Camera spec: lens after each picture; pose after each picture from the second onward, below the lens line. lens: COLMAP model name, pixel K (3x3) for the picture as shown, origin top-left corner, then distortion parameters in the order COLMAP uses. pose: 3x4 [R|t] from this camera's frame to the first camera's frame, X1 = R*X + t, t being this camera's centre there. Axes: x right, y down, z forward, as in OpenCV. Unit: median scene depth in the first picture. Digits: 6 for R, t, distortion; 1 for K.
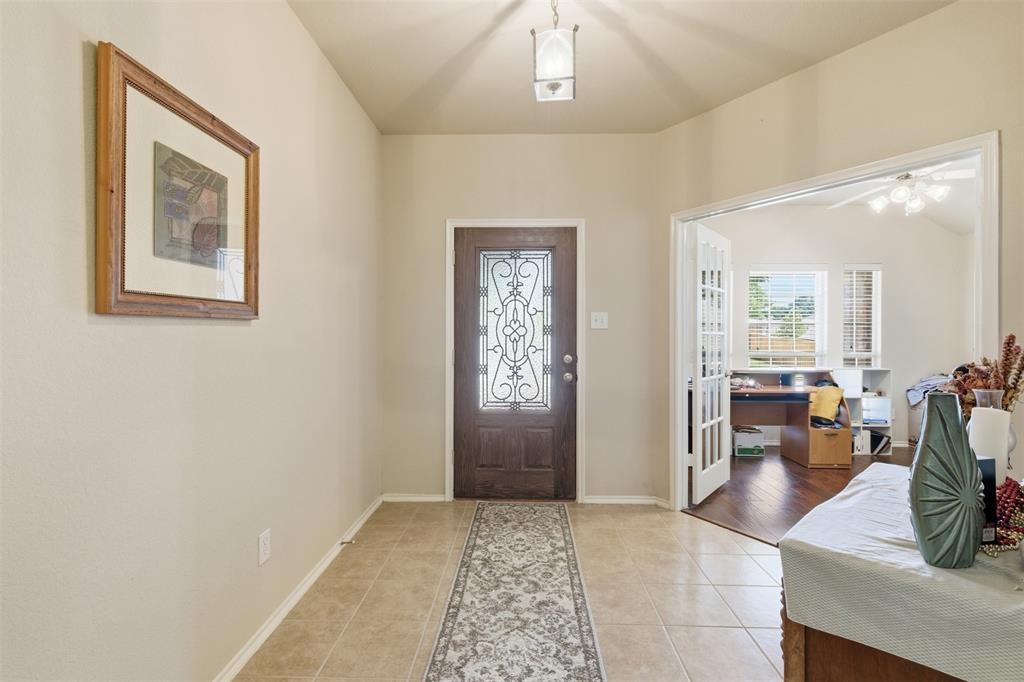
lens RADIAL K [[464.7, 0, 512.0], [0, 464.7, 333.7], [0, 0, 1]] dist [0.003424, 0.002069]
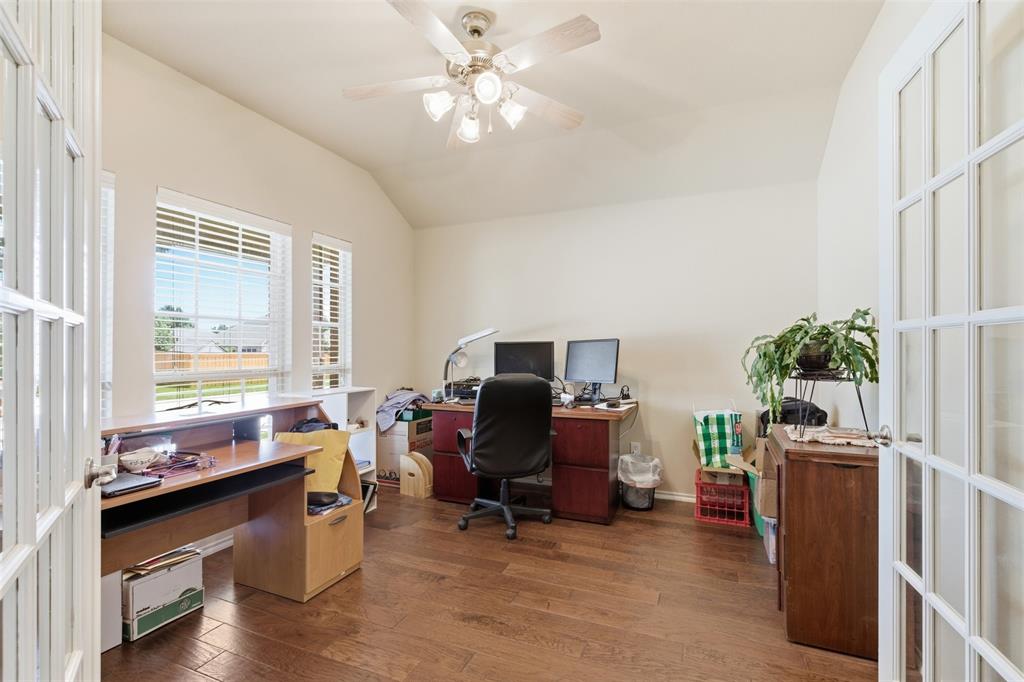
lens RADIAL K [[464.7, 0, 509.3], [0, 464.7, 344.5], [0, 0, 1]] dist [0.003424, 0.002069]
pose [[0.352712, -0.006221, 0.935711, 0.222240], [0.011733, 0.999929, 0.002225, 0.010693], [-0.935658, 0.010194, 0.352760, 0.556544]]
